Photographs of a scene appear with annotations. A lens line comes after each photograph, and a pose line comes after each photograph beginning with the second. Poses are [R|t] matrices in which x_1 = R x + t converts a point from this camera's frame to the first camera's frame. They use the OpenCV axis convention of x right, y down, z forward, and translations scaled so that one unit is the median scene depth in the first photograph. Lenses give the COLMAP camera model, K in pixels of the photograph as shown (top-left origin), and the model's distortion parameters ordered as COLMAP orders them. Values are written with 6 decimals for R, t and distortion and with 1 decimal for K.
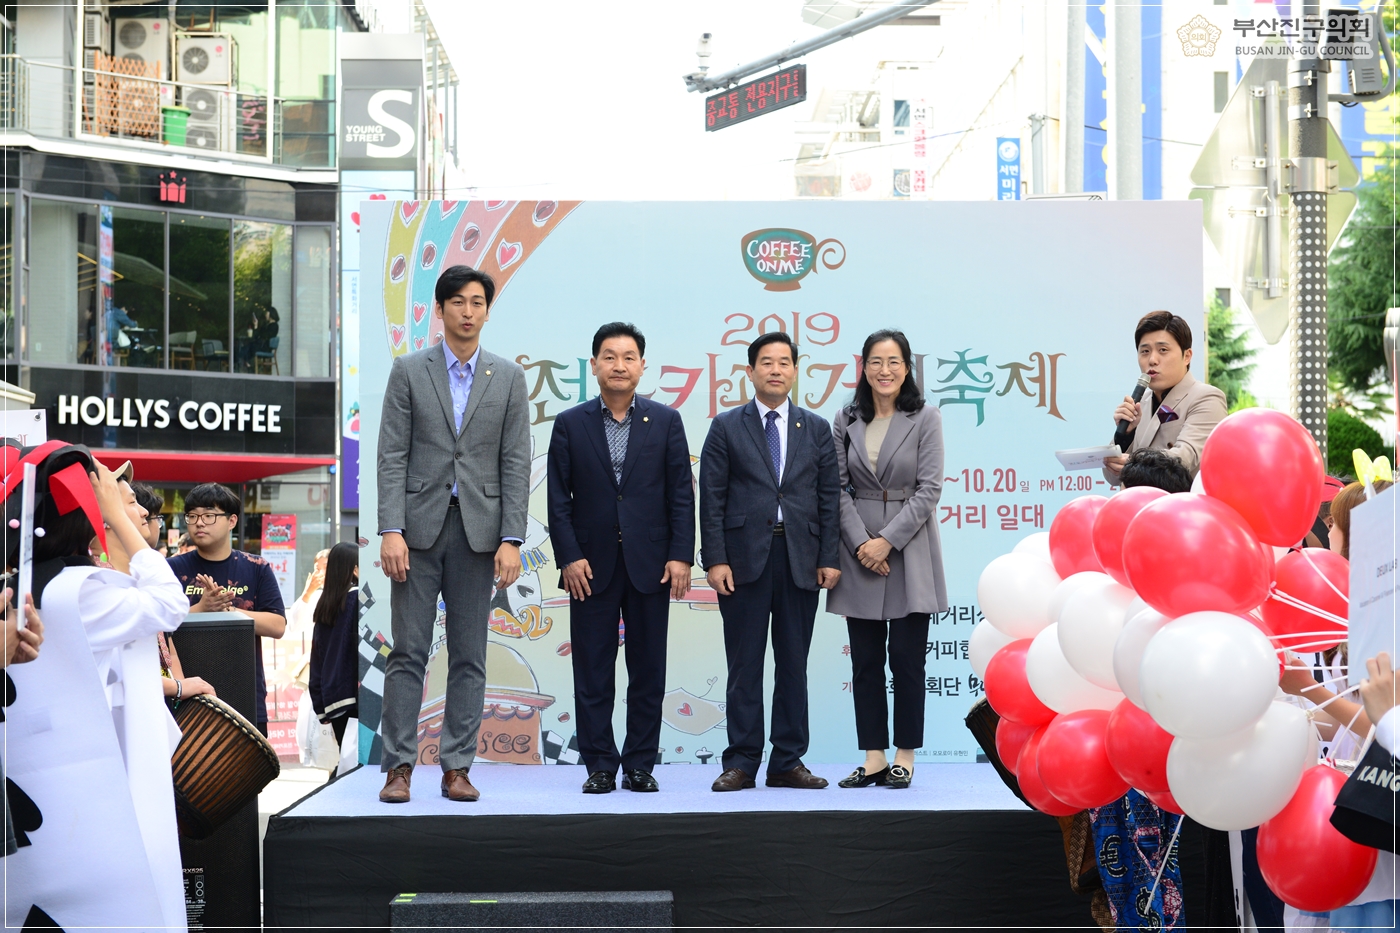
lens RADIAL K [[2786.0, 0, 700.0], [0, 2786.0, 466.5], [0, 0, 1]] dist [0.015782, 0.049007]
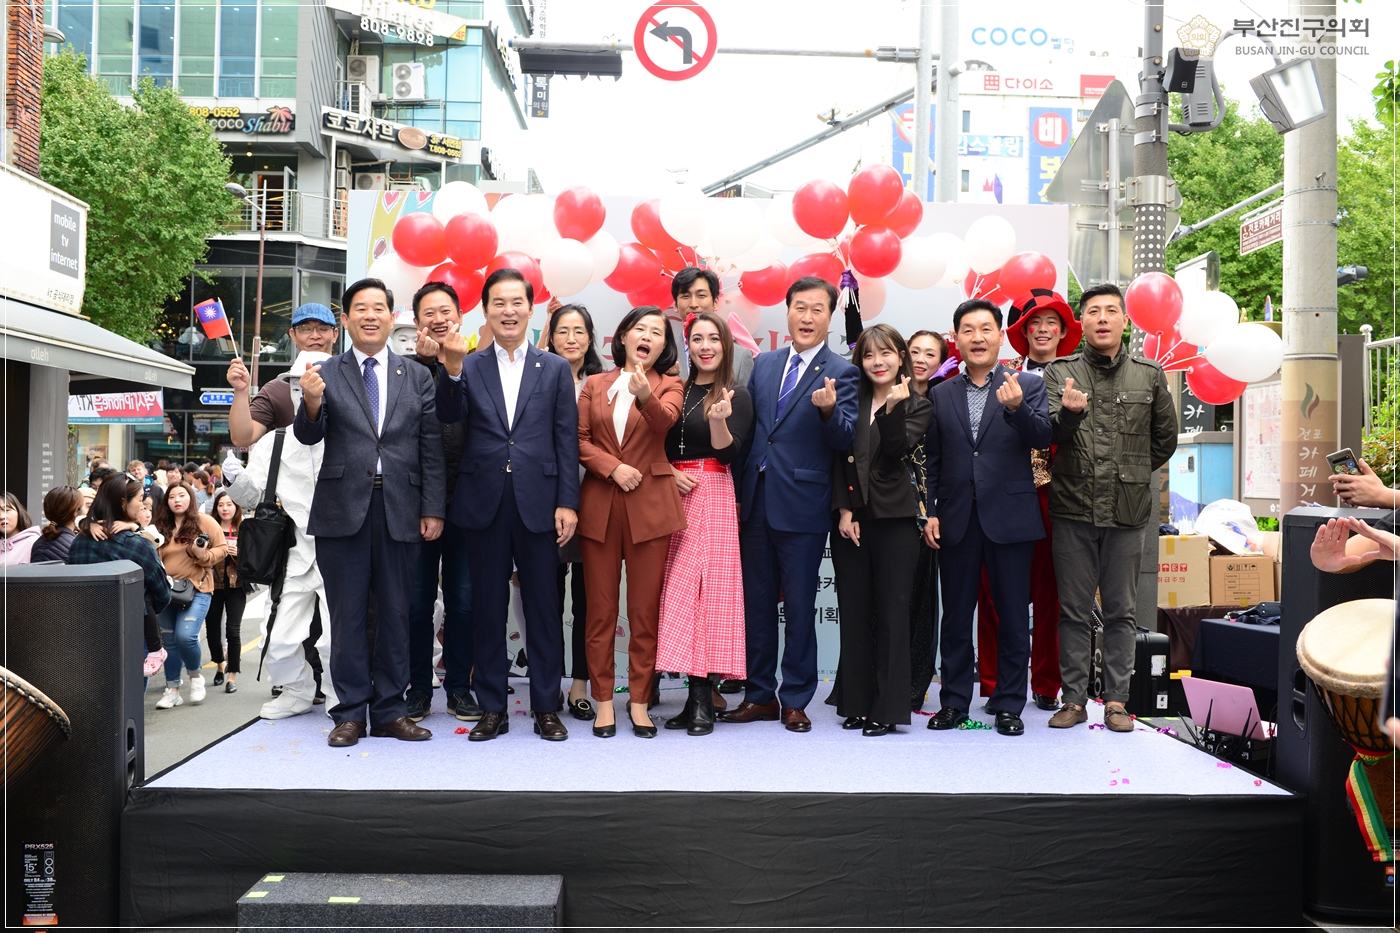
lens RADIAL K [[1400.2, 0, 700.0], [0, 1400.2, 466.5], [0, 0, 1]] dist [-0.011041, -0.003206]
pose [[0.999777, 0.019106, 0.009045, 0.017487], [-0.019320, 0.999520, 0.024224, 0.002488], [-0.008578, -0.024393, 0.999666, 0.326847]]
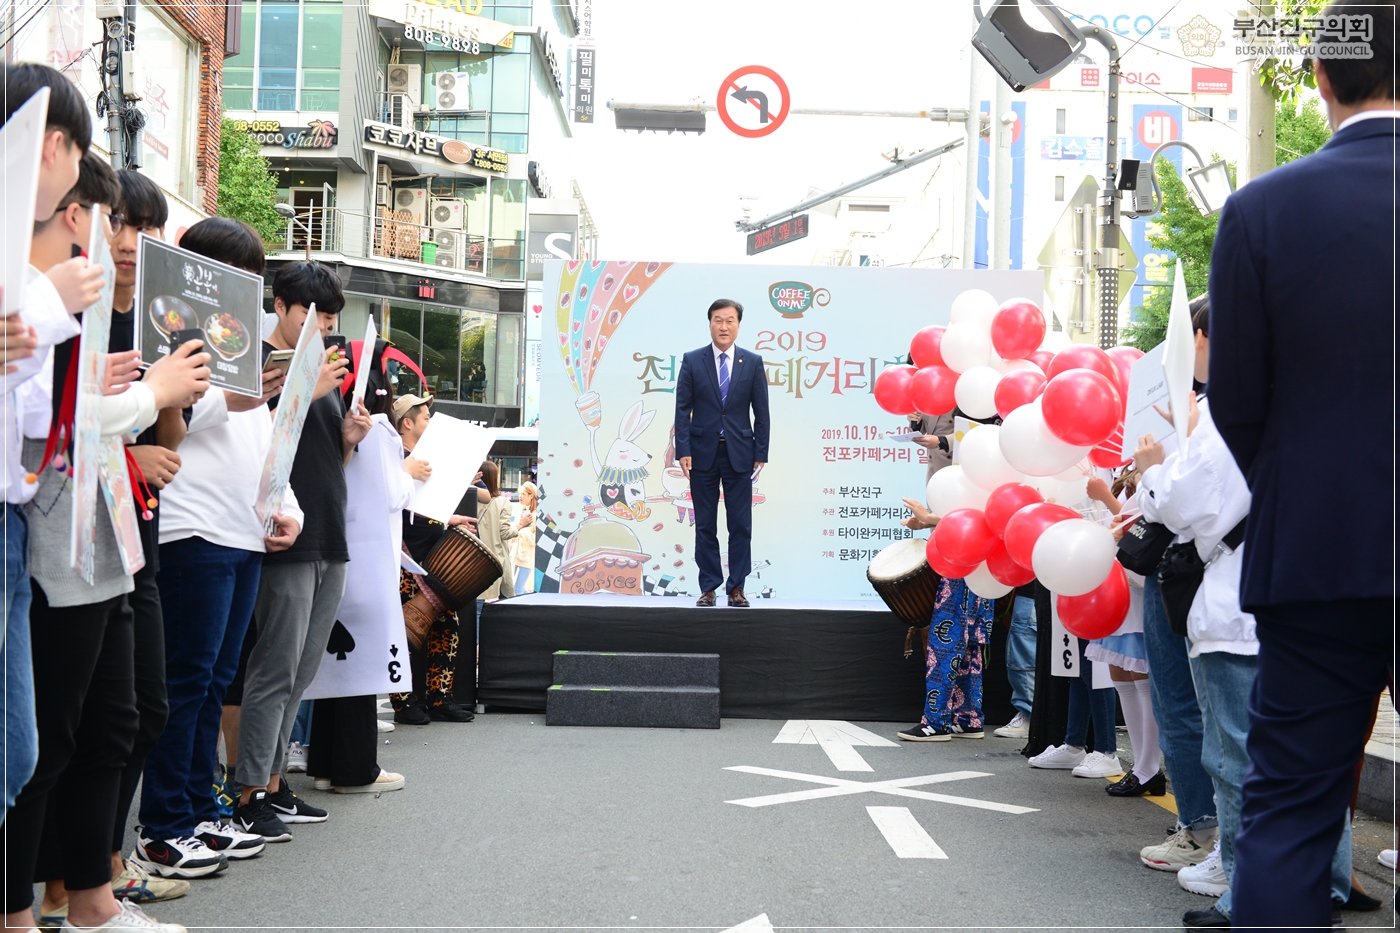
lens RADIAL K [[1684.7, 0, 700.0], [0, 1684.7, 466.5], [0, 0, 1]] dist [0.001034, -0.003514]
pose [[0.999425, 0.025734, -0.022075, -0.001187], [-0.025893, 0.999640, -0.006968, 0.027863], [0.021887, 0.007535, 0.999732, -0.014644]]
